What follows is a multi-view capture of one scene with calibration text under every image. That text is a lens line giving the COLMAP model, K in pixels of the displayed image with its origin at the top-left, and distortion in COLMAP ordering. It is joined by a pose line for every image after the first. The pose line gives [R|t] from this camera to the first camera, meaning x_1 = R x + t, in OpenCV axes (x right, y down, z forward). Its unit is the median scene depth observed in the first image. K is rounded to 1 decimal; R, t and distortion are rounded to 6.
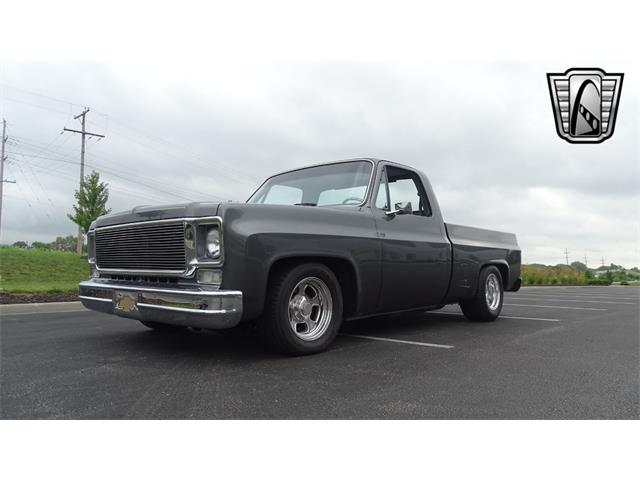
lens RADIAL K [[456.6, 0, 321.0], [0, 456.6, 244.0], [0, 0, 1]] dist [-0.003549, -0.000216]
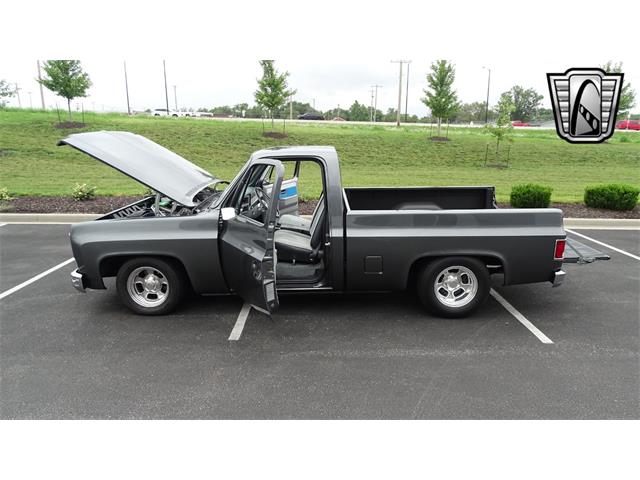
lens RADIAL K [[456.6, 0, 319.7], [0, 456.6, 238.9], [0, 0, 1]] dist [-0.003549, -0.000216]
pose [[0.660503, 0.165903, -0.732265, 0.988149], [0.049199, 0.963623, 0.262698, -0.260905], [0.749210, -0.209540, 0.628313, 0.362869]]
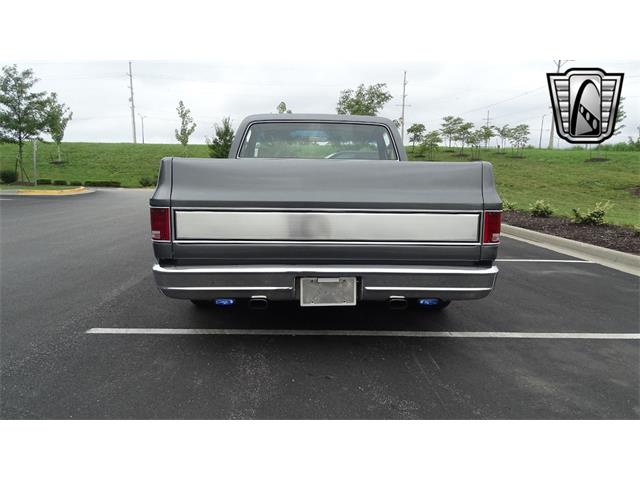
lens RADIAL K [[456.6, 0, 322.9], [0, 456.6, 239.9], [0, 0, 1]] dist [-0.003549, -0.000216]
pose [[-0.712519, 0.070110, -0.698142, 0.865484], [0.014598, 0.996261, 0.085149, 0.023668], [0.701501, 0.050479, -0.710878, 1.957382]]
